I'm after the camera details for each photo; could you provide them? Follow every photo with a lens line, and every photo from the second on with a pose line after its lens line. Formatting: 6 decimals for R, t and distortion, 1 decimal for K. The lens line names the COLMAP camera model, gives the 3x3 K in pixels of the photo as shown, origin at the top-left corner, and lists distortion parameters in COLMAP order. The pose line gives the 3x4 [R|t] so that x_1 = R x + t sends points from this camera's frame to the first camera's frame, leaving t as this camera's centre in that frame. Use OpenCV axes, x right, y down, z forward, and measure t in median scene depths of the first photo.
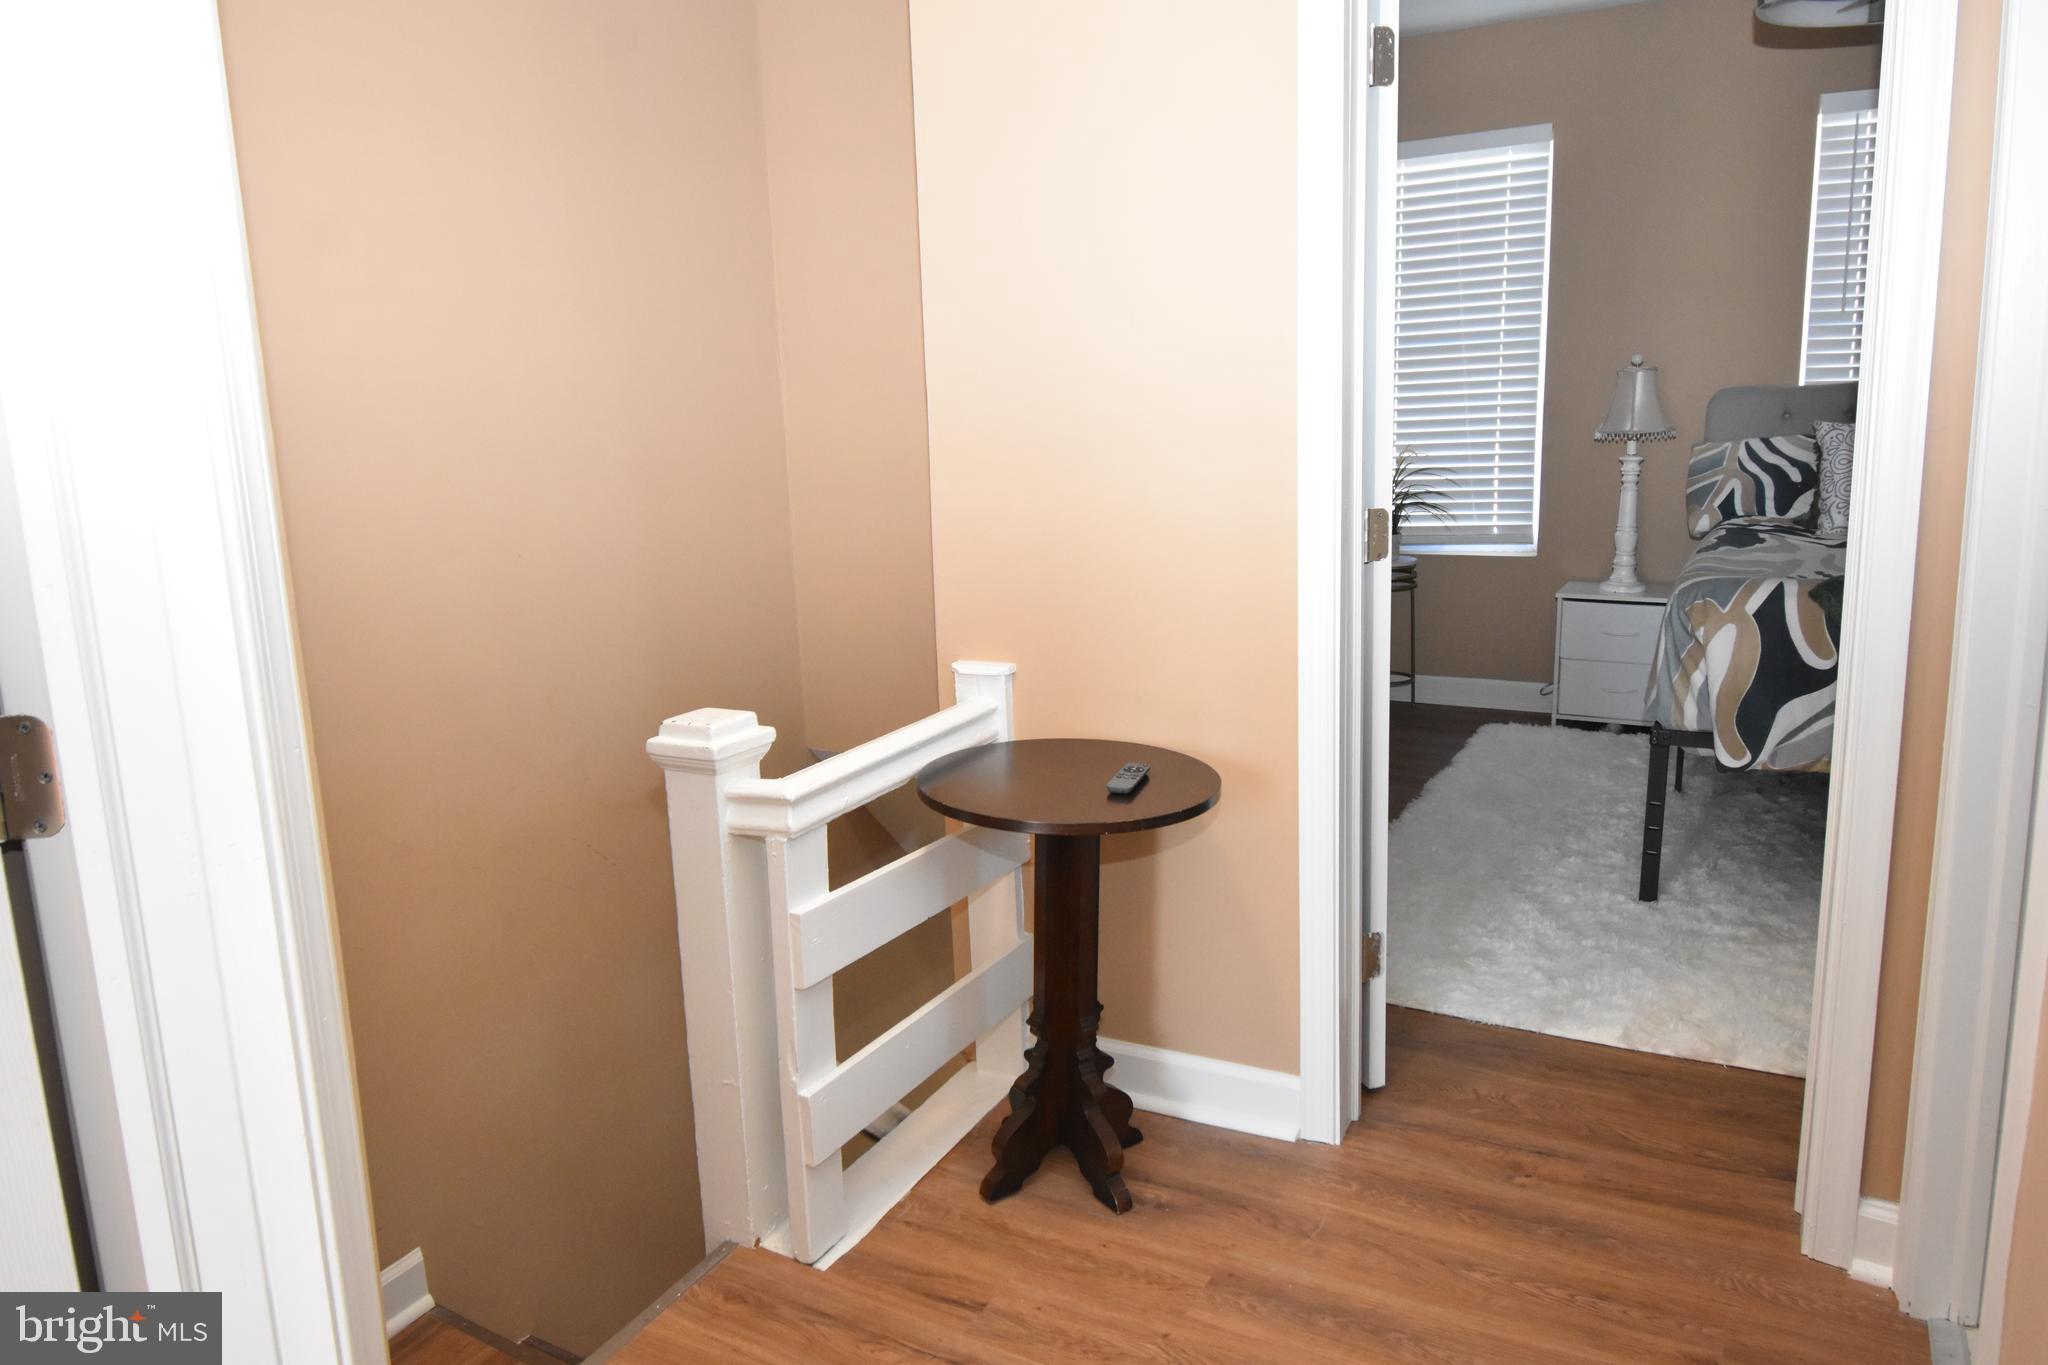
lens RADIAL K [[1410.8, 0, 1029.3], [0, 1410.8, 685.1], [0, 0, 1]] dist [0.012024, -0.029042]
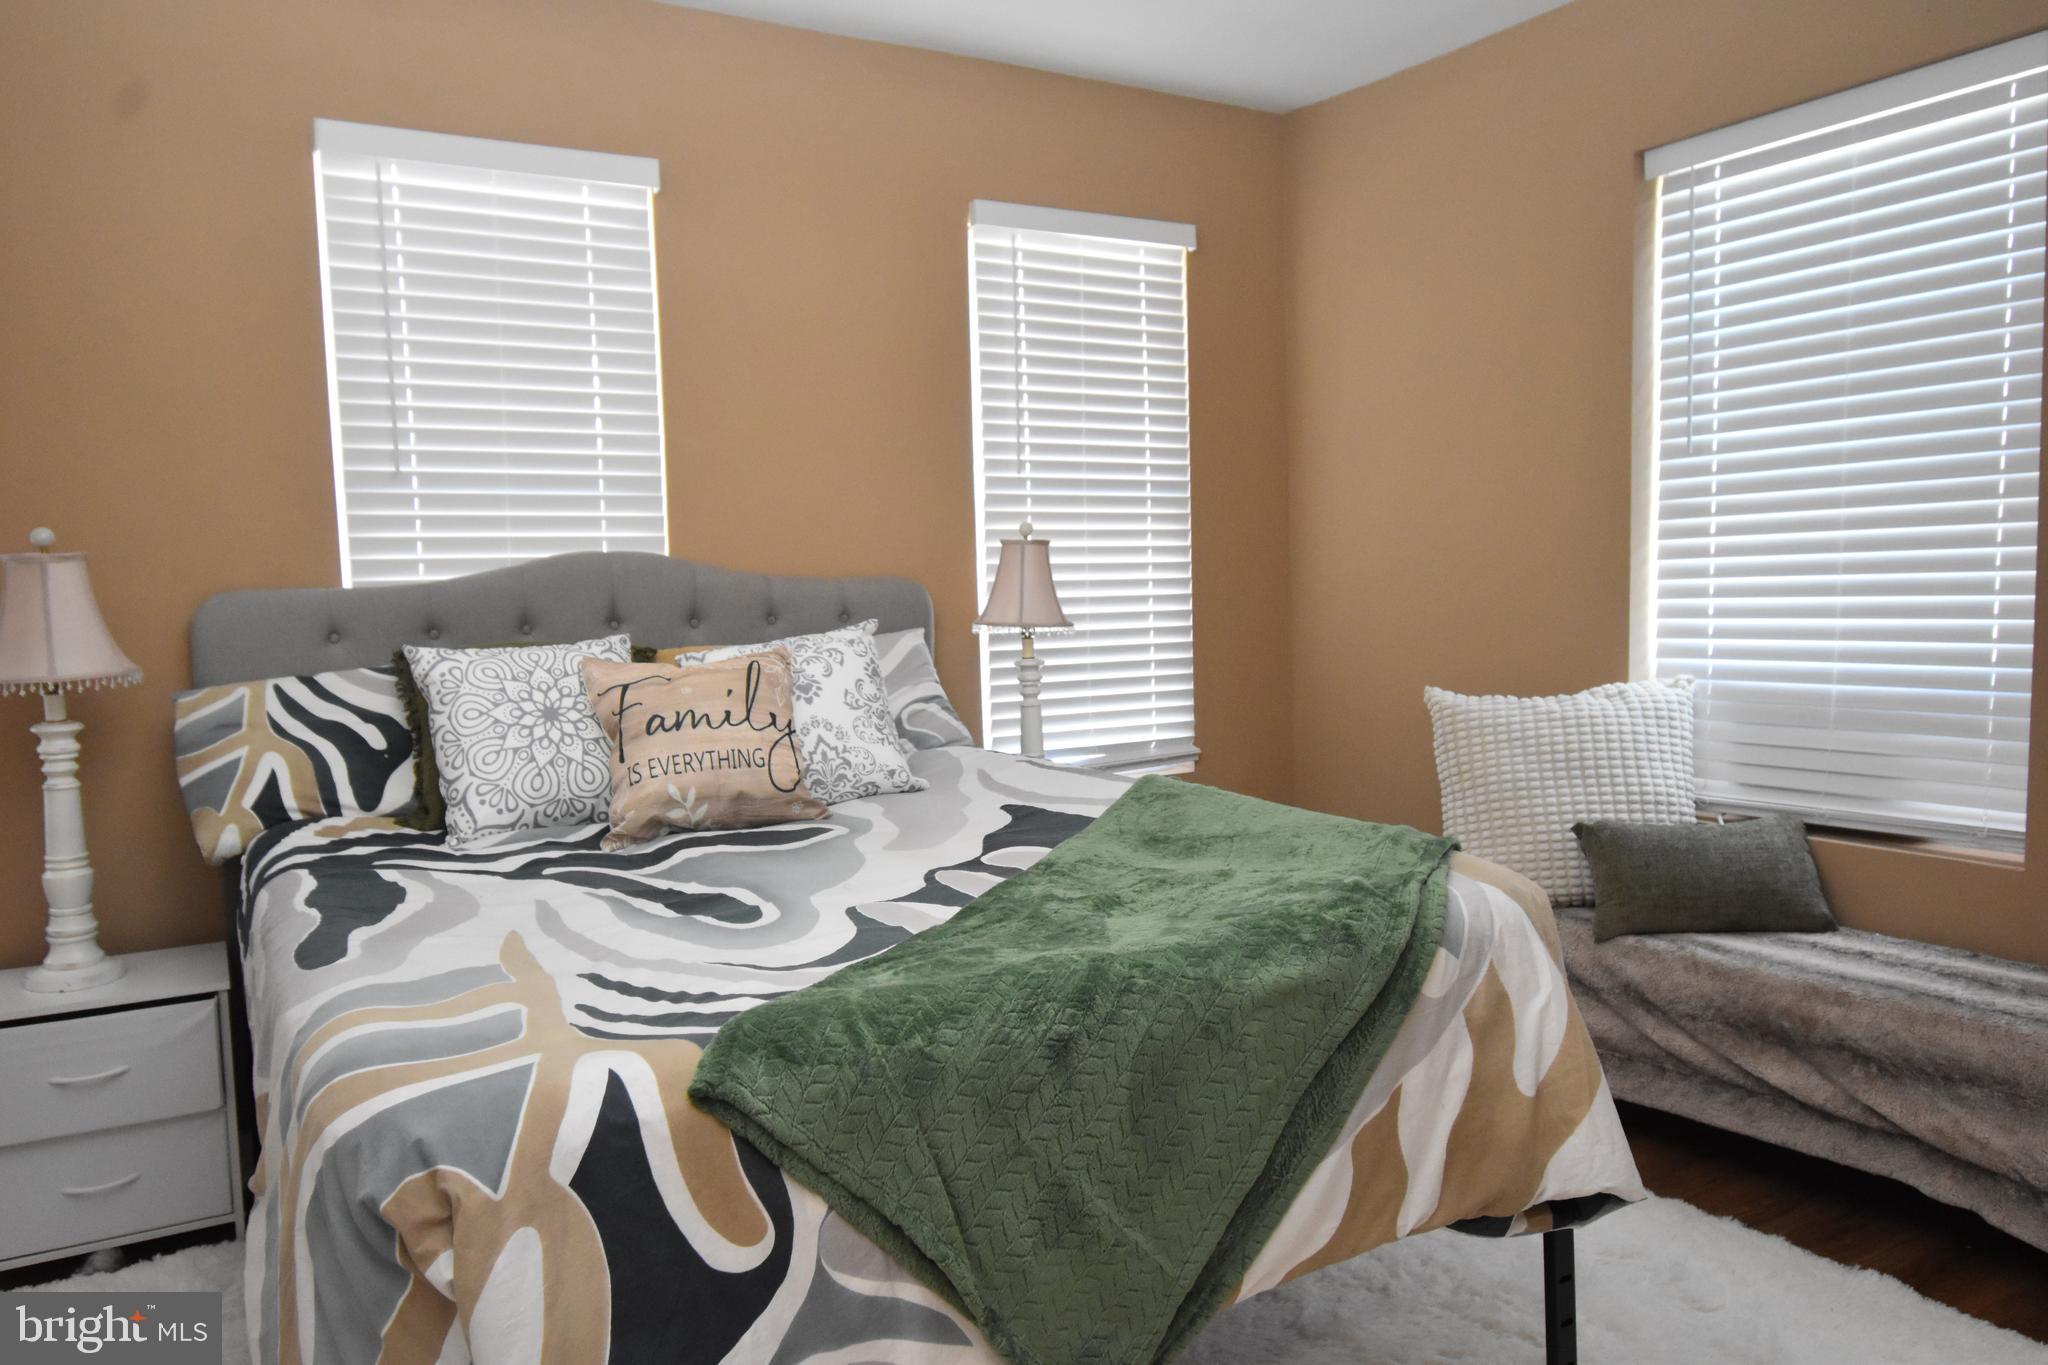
lens RADIAL K [[1410.8, 0, 1029.3], [0, 1410.8, 685.1], [0, 0, 1]] dist [0.012024, -0.029042]
pose [[0.509059, -0.060496, 0.858603, 0.172099], [0.182329, 0.982469, -0.038878, -0.094103], [-0.841199, 0.176339, 0.511165, 0.450706]]
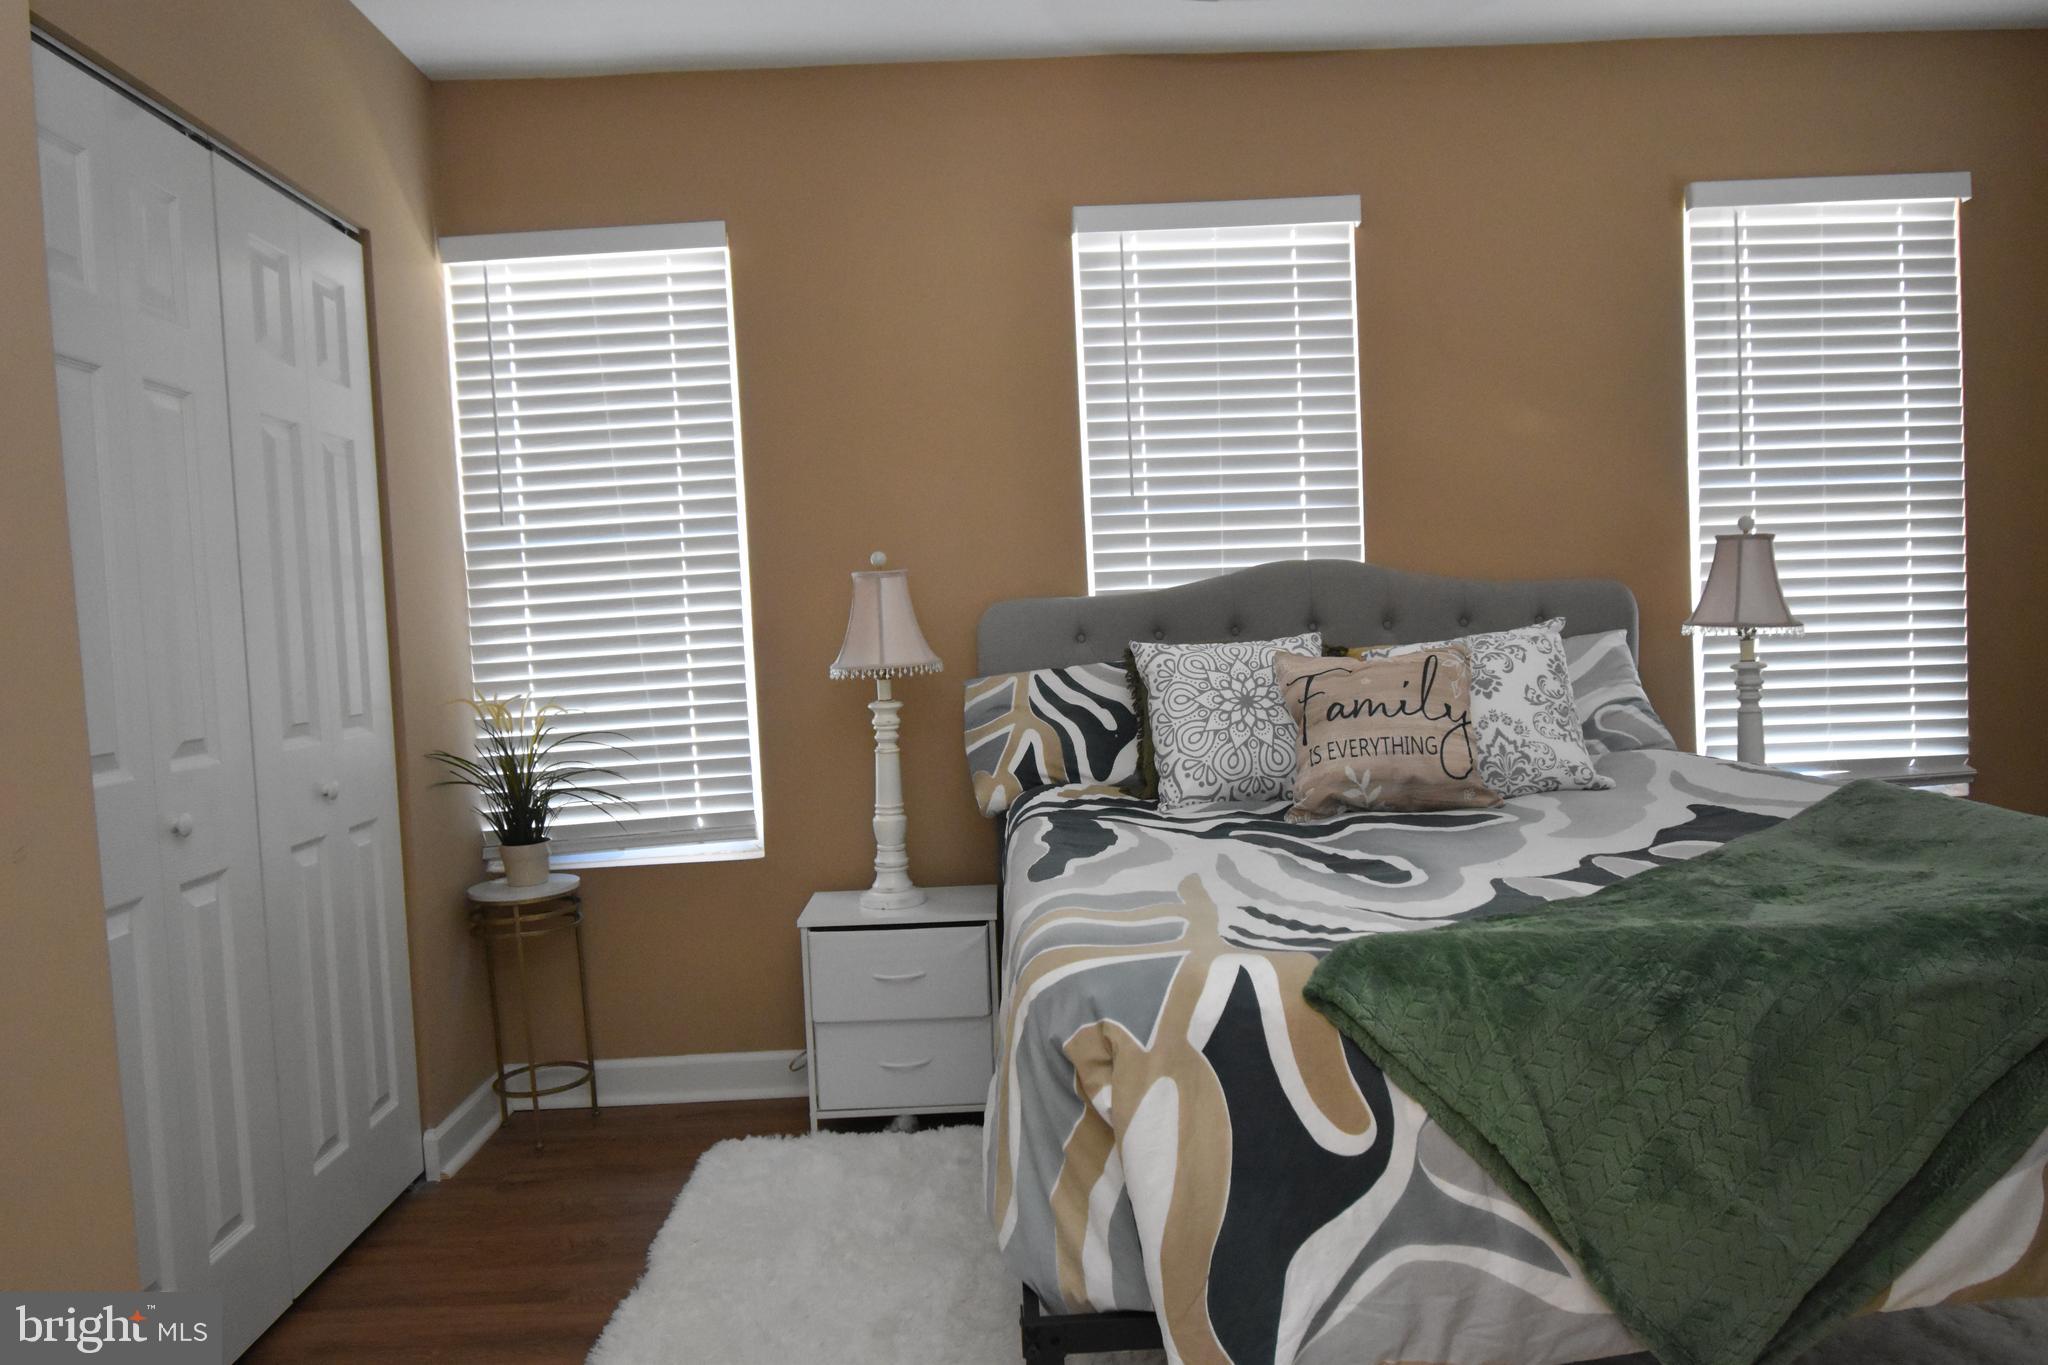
lens RADIAL K [[1410.8, 0, 1029.3], [0, 1410.8, 685.1], [0, 0, 1]] dist [0.012024, -0.029042]
pose [[0.867240, -0.036054, 0.496583, 0.159266], [0.119585, 0.983263, -0.137456, -0.072252], [-0.483316, 0.178591, 0.857036, 0.406012]]
